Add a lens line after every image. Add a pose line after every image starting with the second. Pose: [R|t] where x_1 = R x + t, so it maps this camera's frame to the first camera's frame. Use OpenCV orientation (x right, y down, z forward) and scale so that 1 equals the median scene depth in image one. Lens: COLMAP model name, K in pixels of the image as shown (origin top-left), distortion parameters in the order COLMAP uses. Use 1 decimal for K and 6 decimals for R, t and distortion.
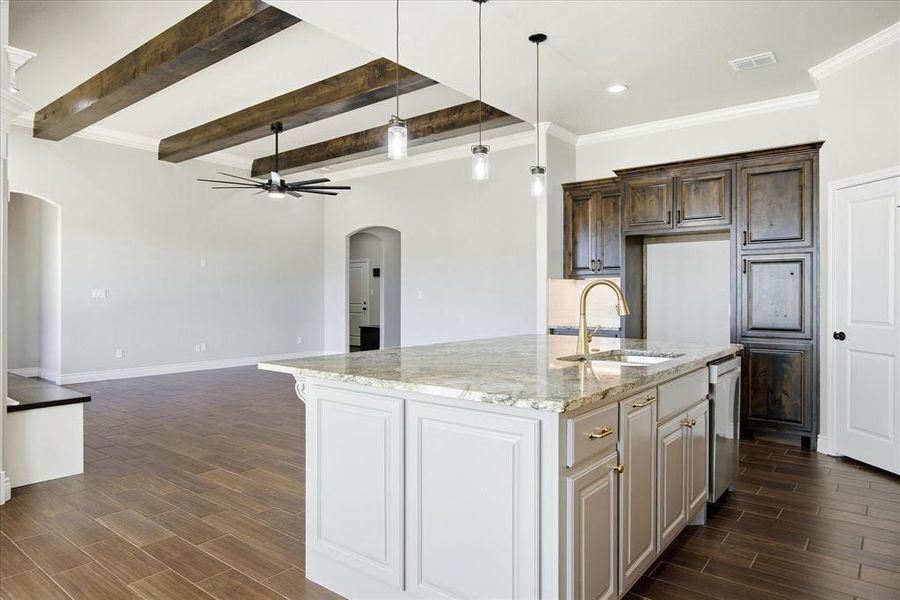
lens RADIAL K [[547.7, 0, 453.2], [0, 547.7, 292.8], [0, 0, 1]] dist [-0.015263, 0.007653]
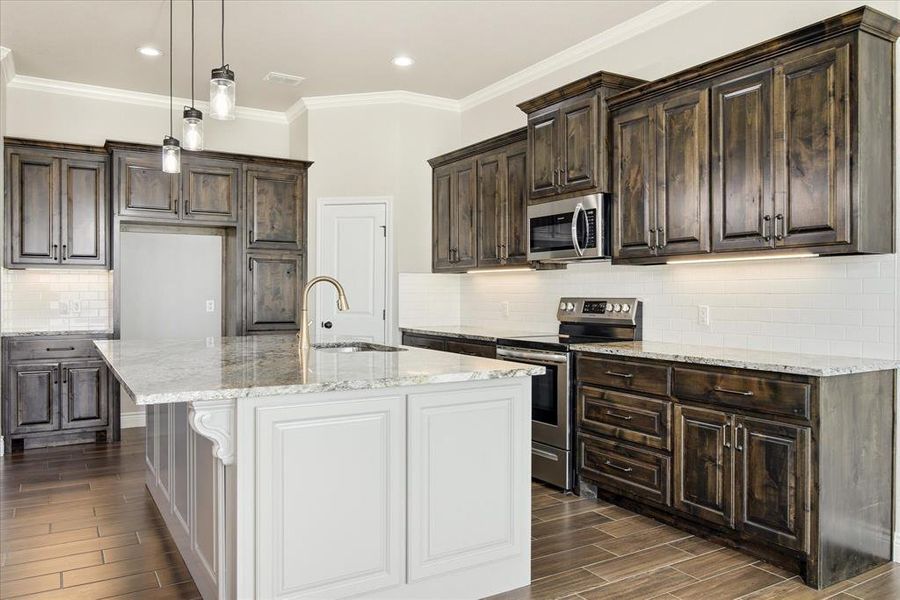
lens RADIAL K [[650.1, 0, 450.8], [0, 650.1, 299.3], [0, 0, 1]] dist [-0.017735, 0.006749]
pose [[0.342348, 0.001278, 0.939572, -0.531395], [0.001604, 0.999997, -0.001945, 0.023891], [-0.939572, 0.002173, 0.342345, 0.215466]]
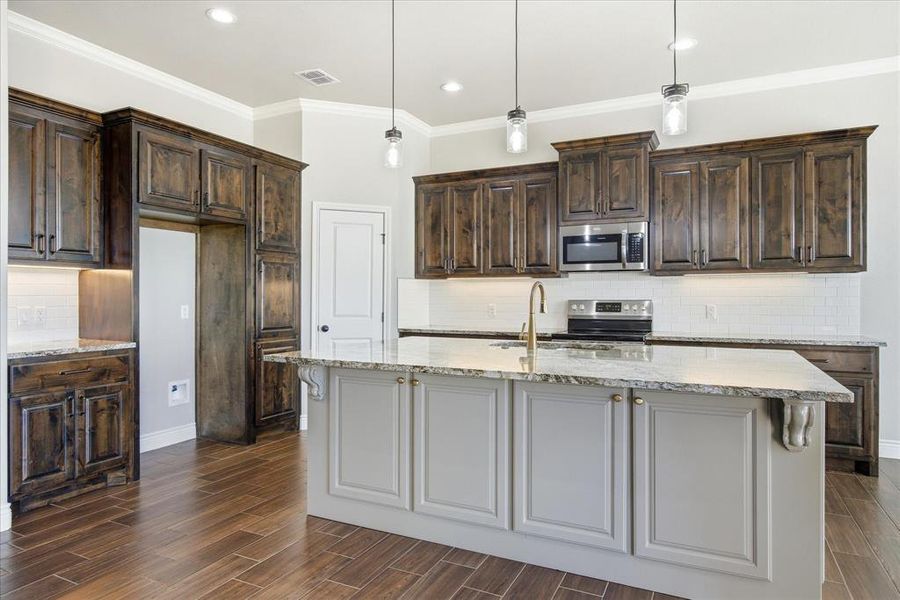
lens RADIAL K [[547.7, 0, 444.2], [0, 547.7, 298.2], [0, 0, 1]] dist [-0.015263, 0.007653]
pose [[-0.215197, 0.008036, 0.976538, -0.518712], [0.009183, 0.999939, -0.006205, 0.019508], [-0.976527, 0.007632, -0.215258, 0.922610]]
